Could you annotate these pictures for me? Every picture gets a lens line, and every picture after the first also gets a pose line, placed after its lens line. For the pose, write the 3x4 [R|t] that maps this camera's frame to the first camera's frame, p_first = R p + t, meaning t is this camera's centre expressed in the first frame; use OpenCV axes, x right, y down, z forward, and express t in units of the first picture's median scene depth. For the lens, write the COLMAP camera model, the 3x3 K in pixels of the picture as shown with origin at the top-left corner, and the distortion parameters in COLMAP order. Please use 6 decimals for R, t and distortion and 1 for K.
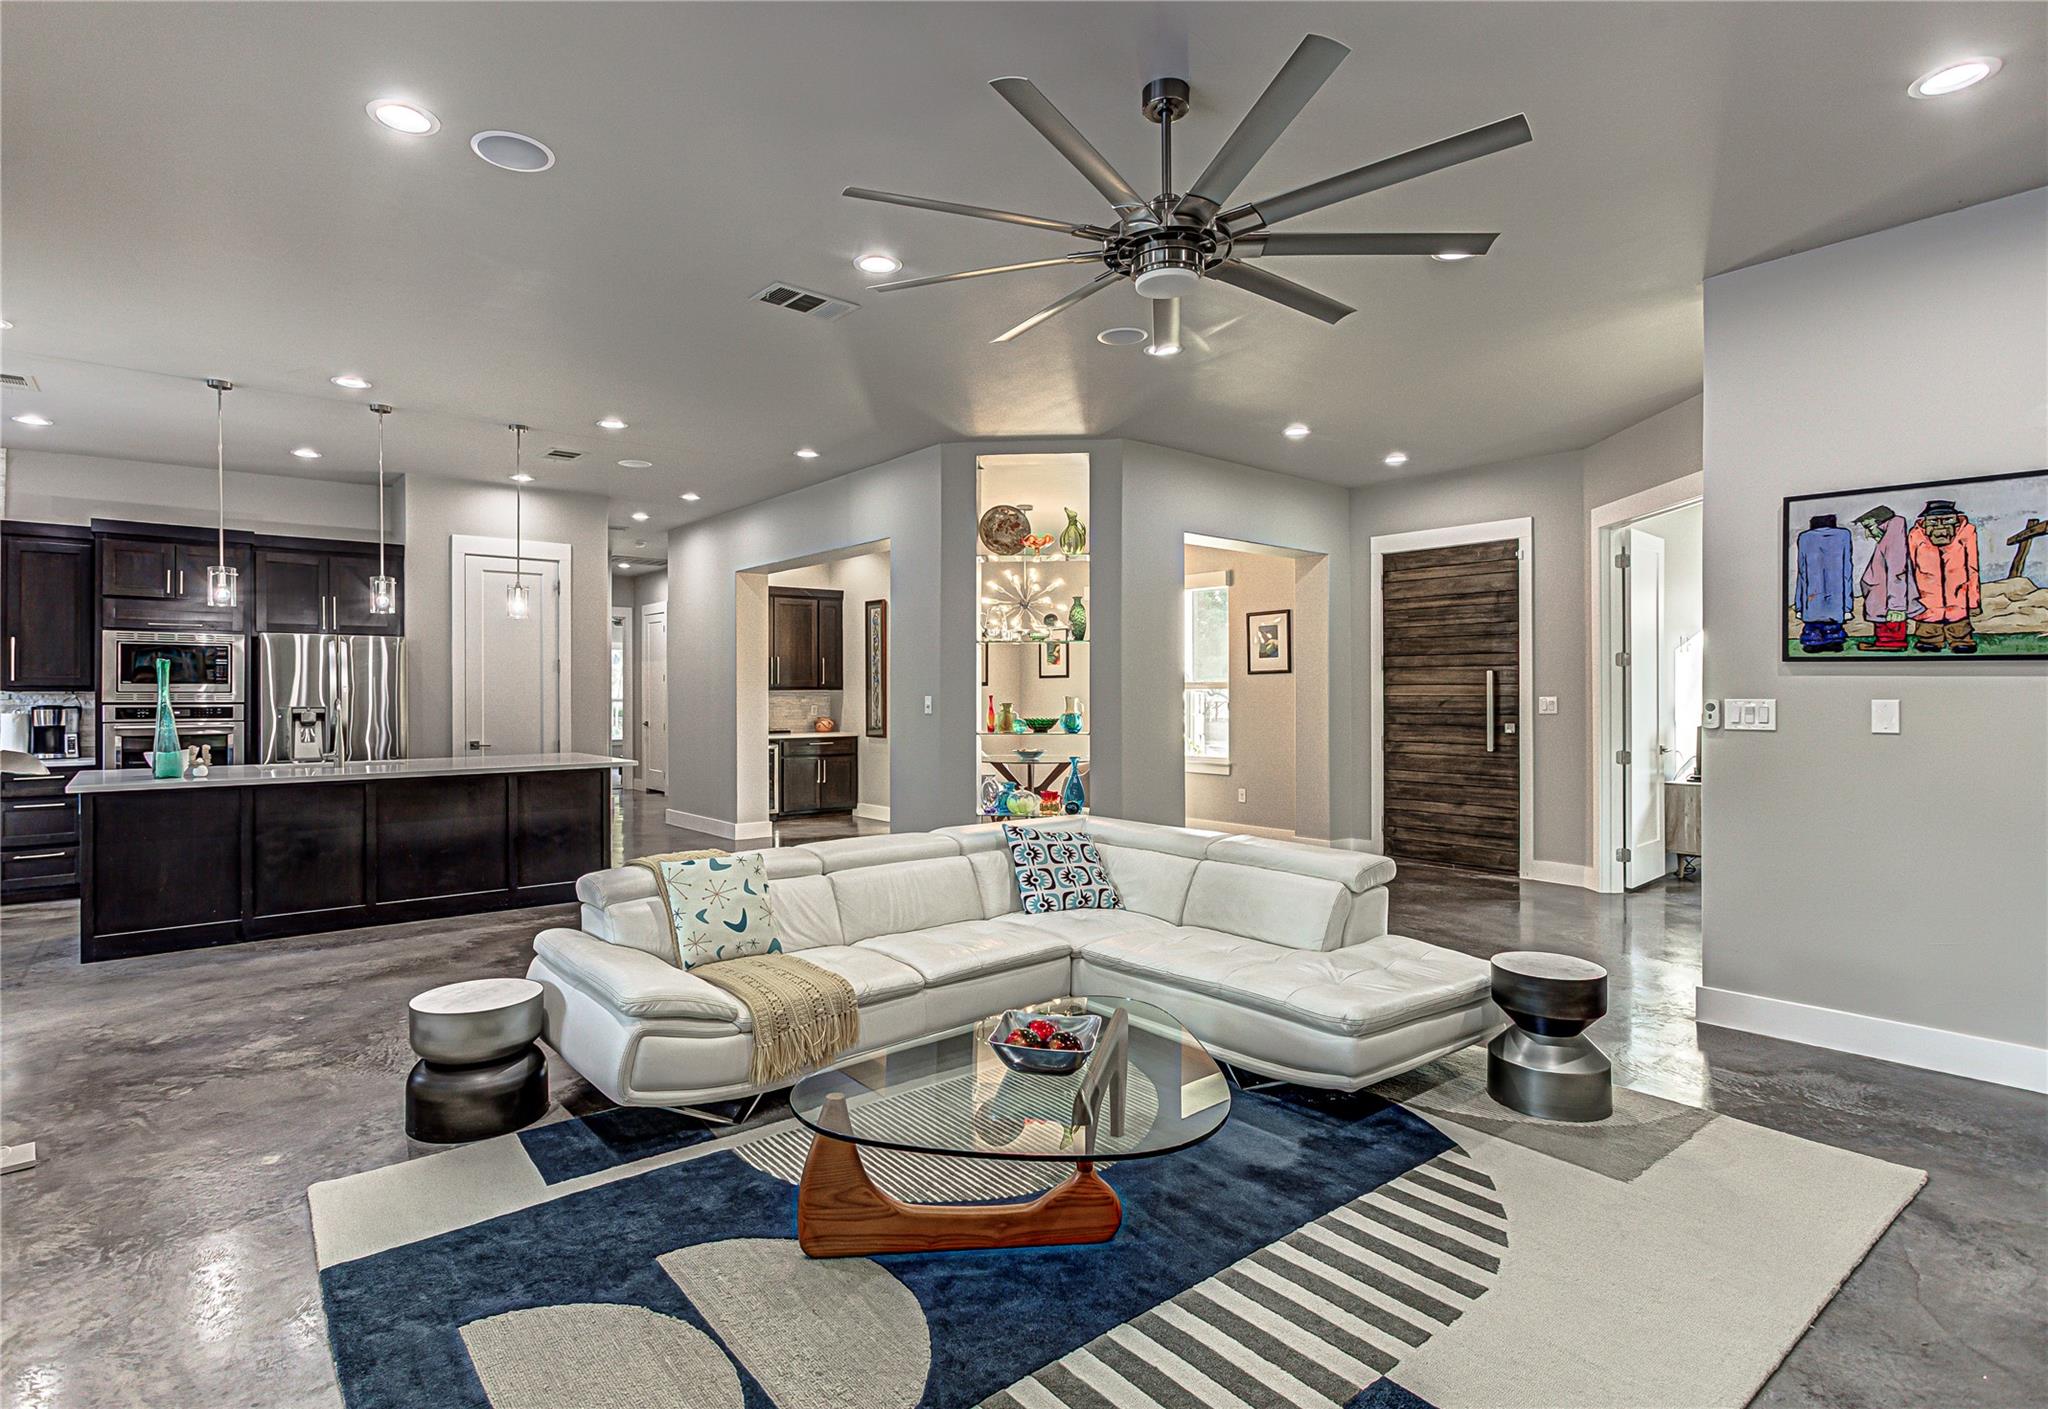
lens RADIAL K [[1034.9, 0, 970.5], [0, 1034.9, 688.9], [0, 0, 1]] dist [0.000842, 0.000628]
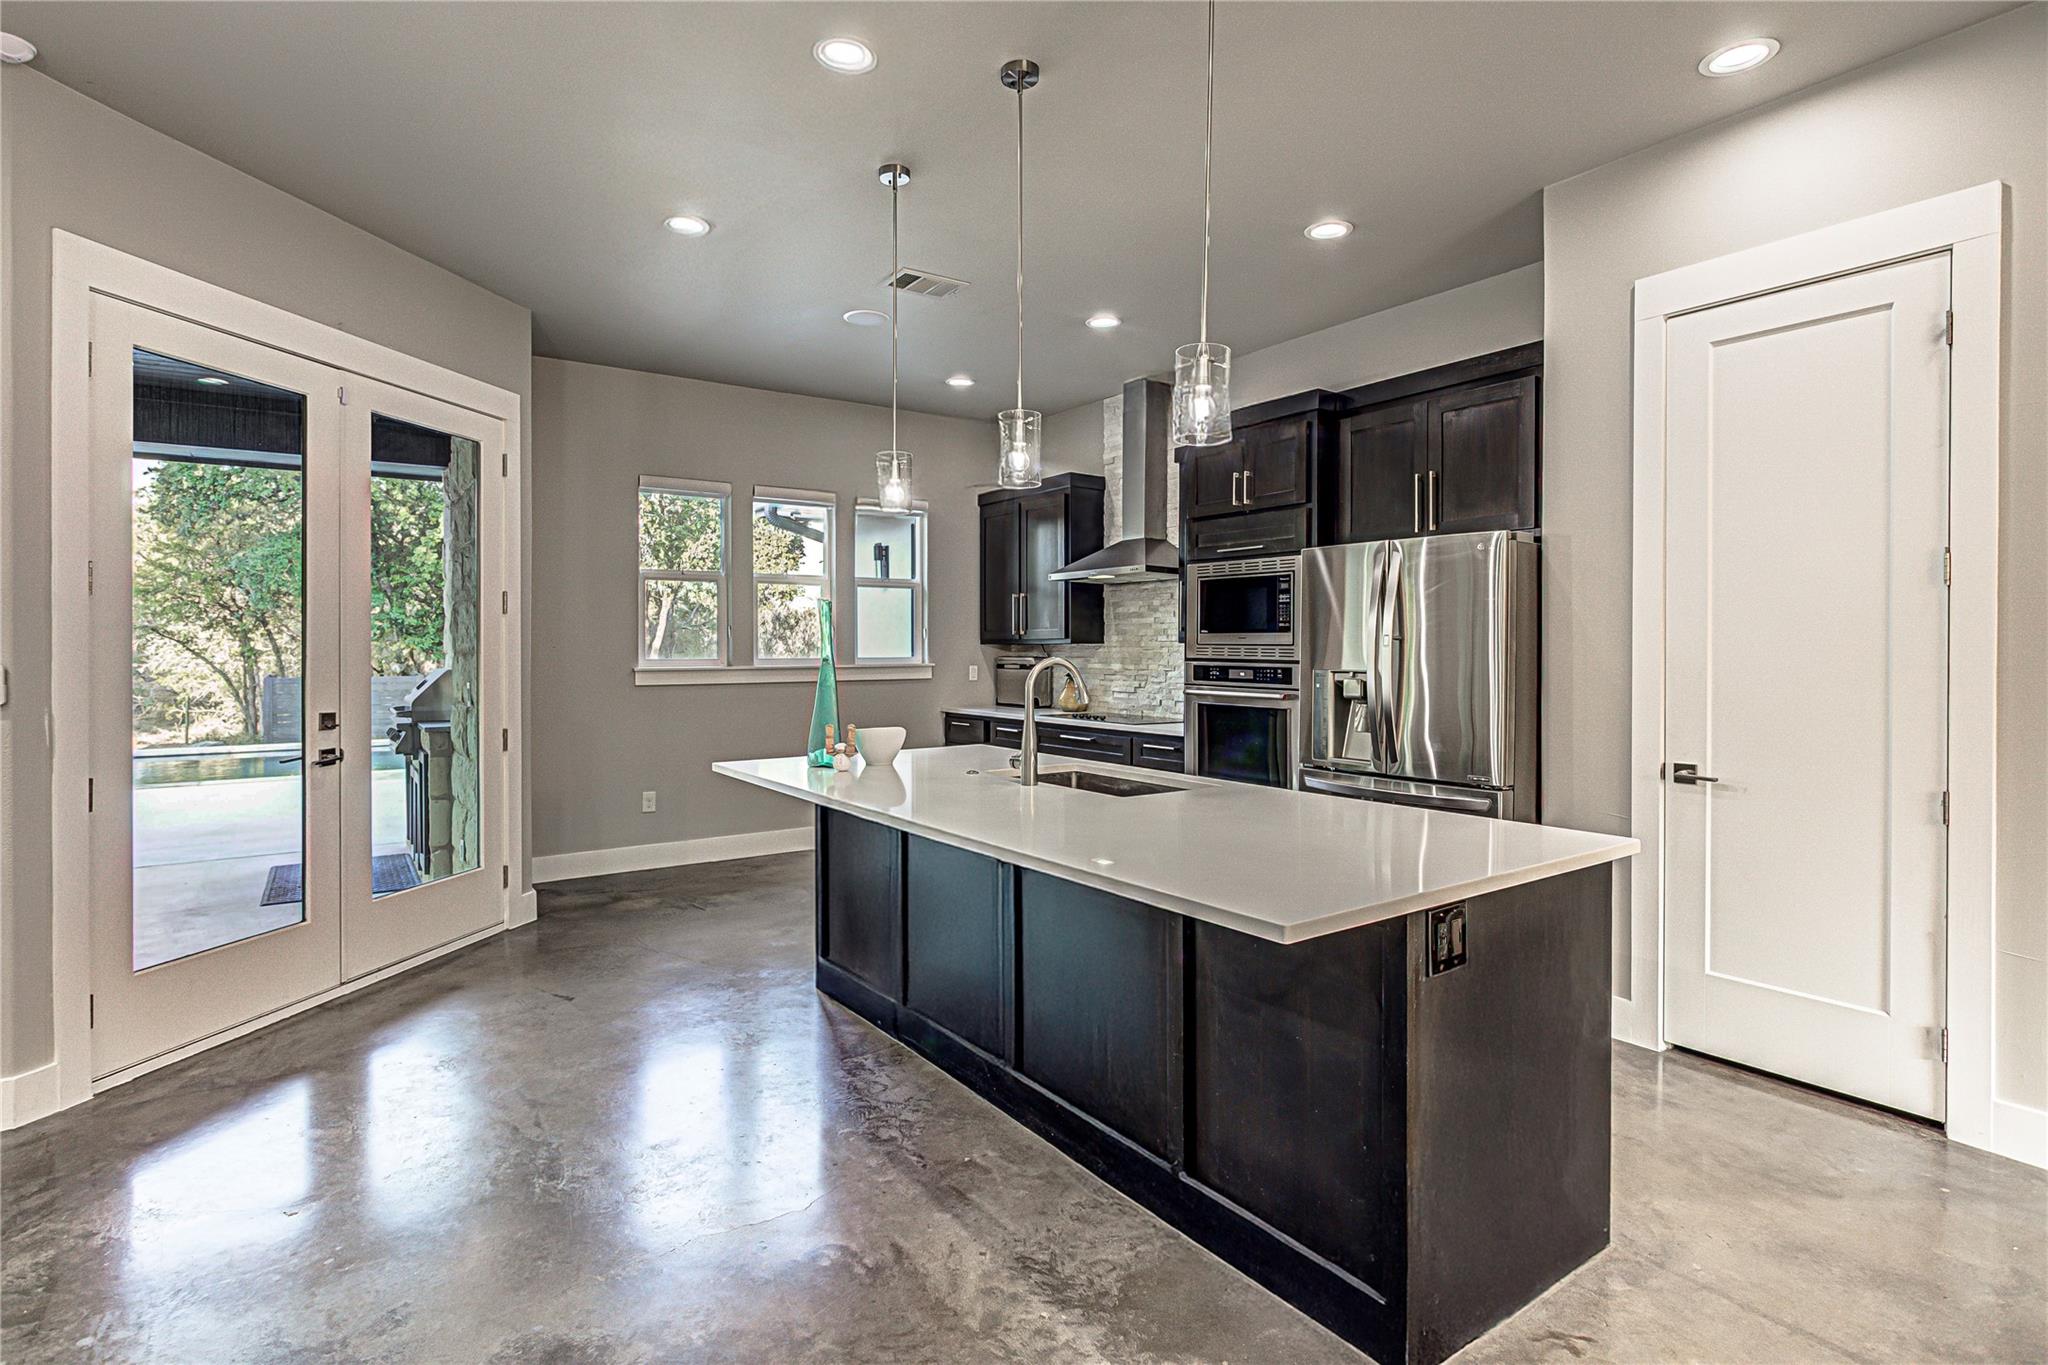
lens RADIAL K [[1011.0, 0, 1013.4], [0, 1011.0, 655.4], [0, 0, 1]] dist [-0.001260, 0.000027]
pose [[-0.051960, 0.010011, -0.998599, -0.065939], [0.000519, 0.999950, 0.009998, 0.003131], [0.998649, 0.000001, -0.051963, 0.785296]]
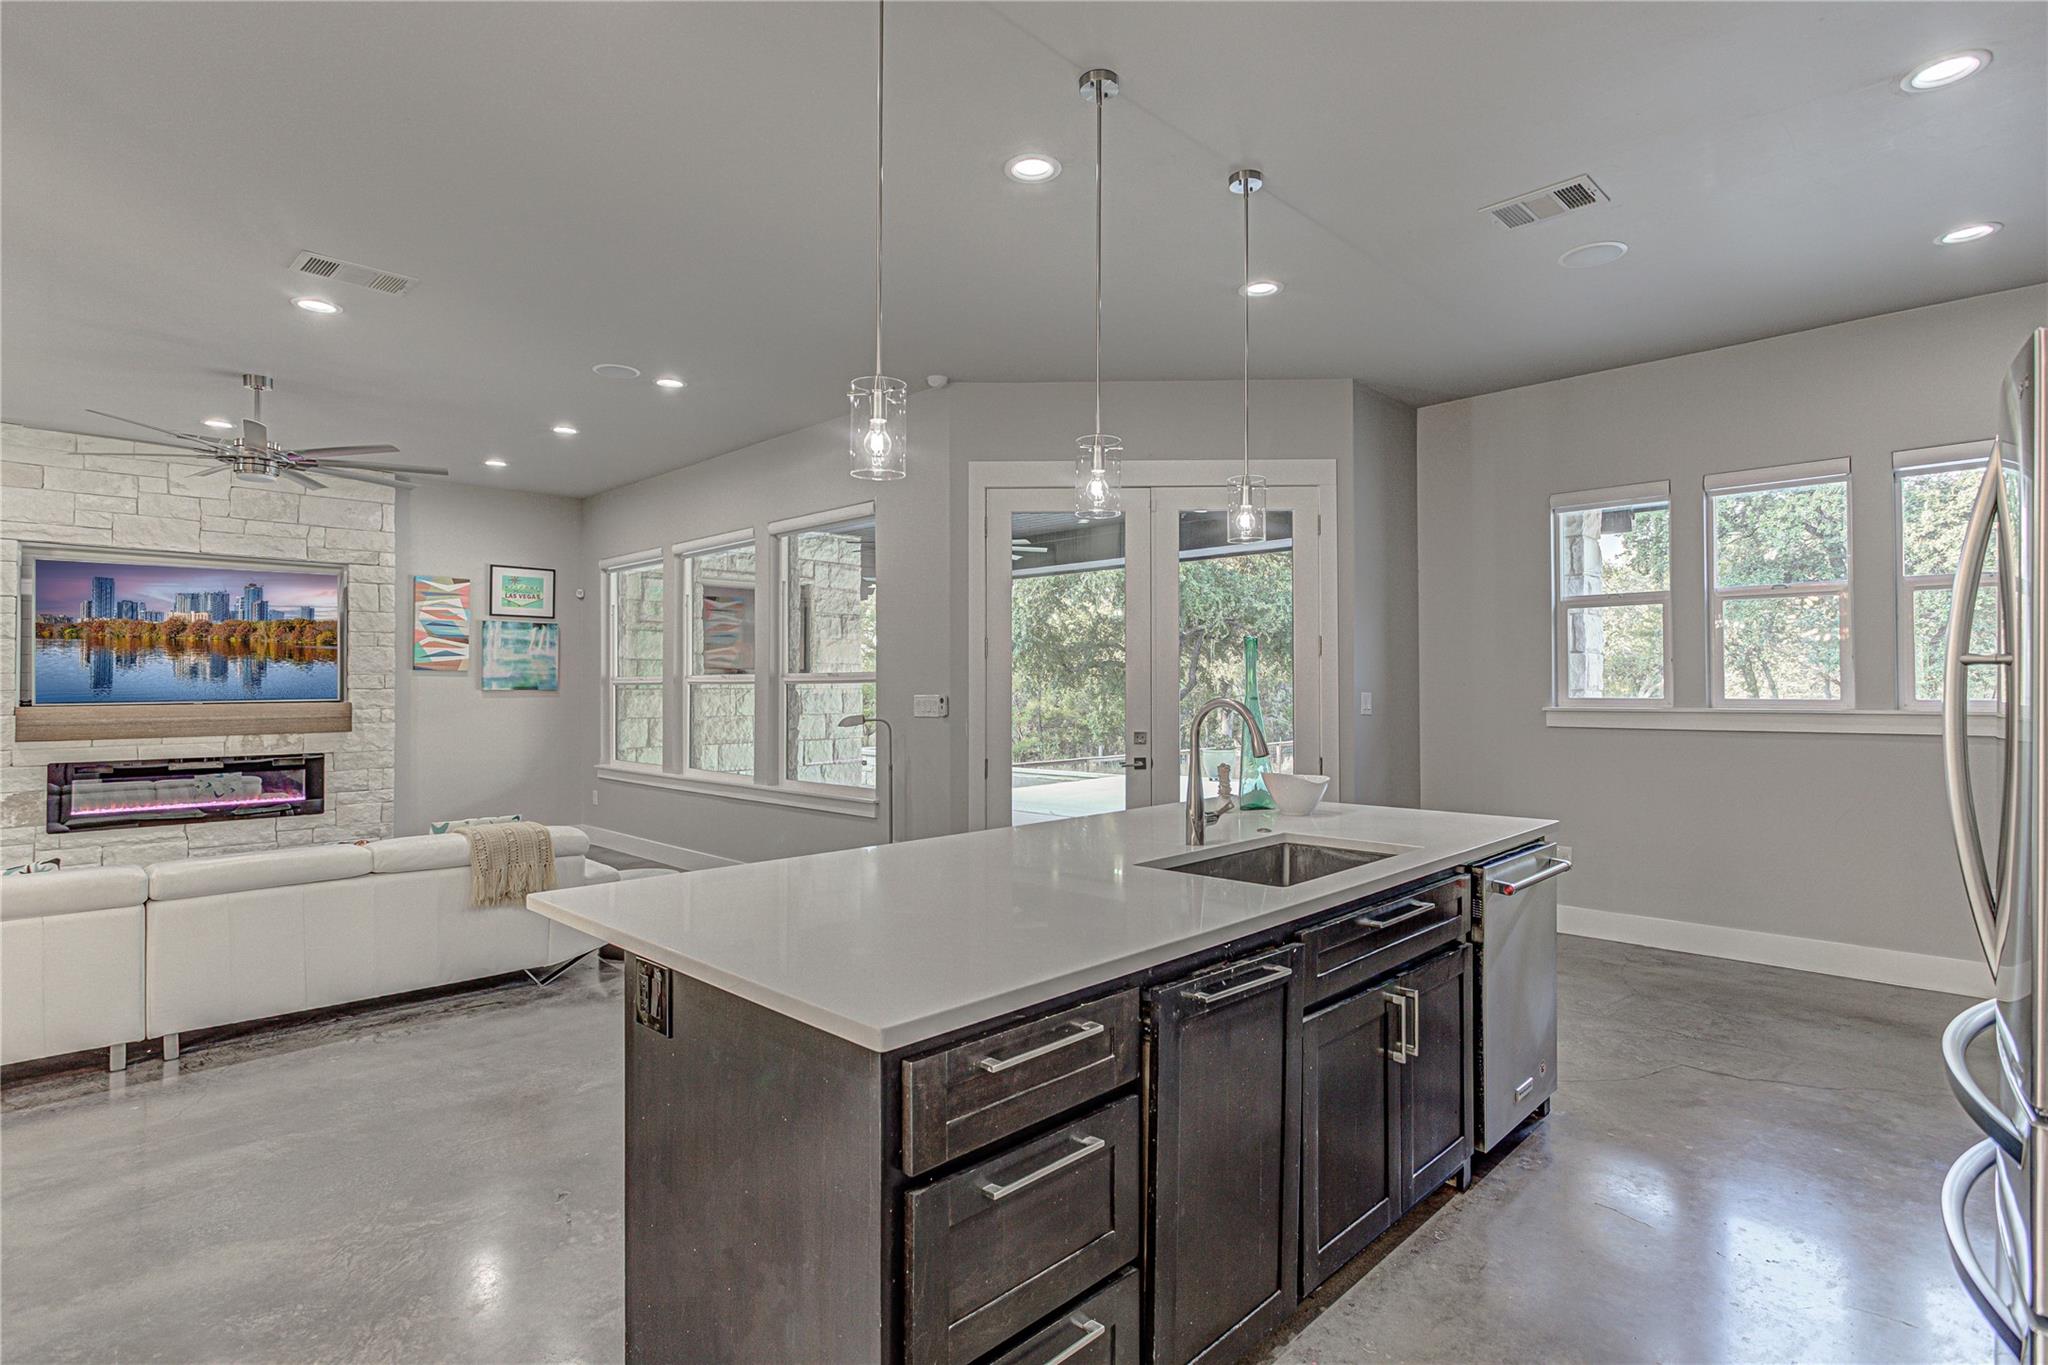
lens RADIAL K [[1011.0, 0, 1013.4], [0, 1011.0, 655.4], [0, 0, 1]] dist [-0.001260, 0.000027]
pose [[-0.991497, 0.002269, -0.130108, -0.360768], [0.005631, 0.999660, -0.025478, 0.000517], [0.130006, -0.025994, -0.991172, 1.103816]]
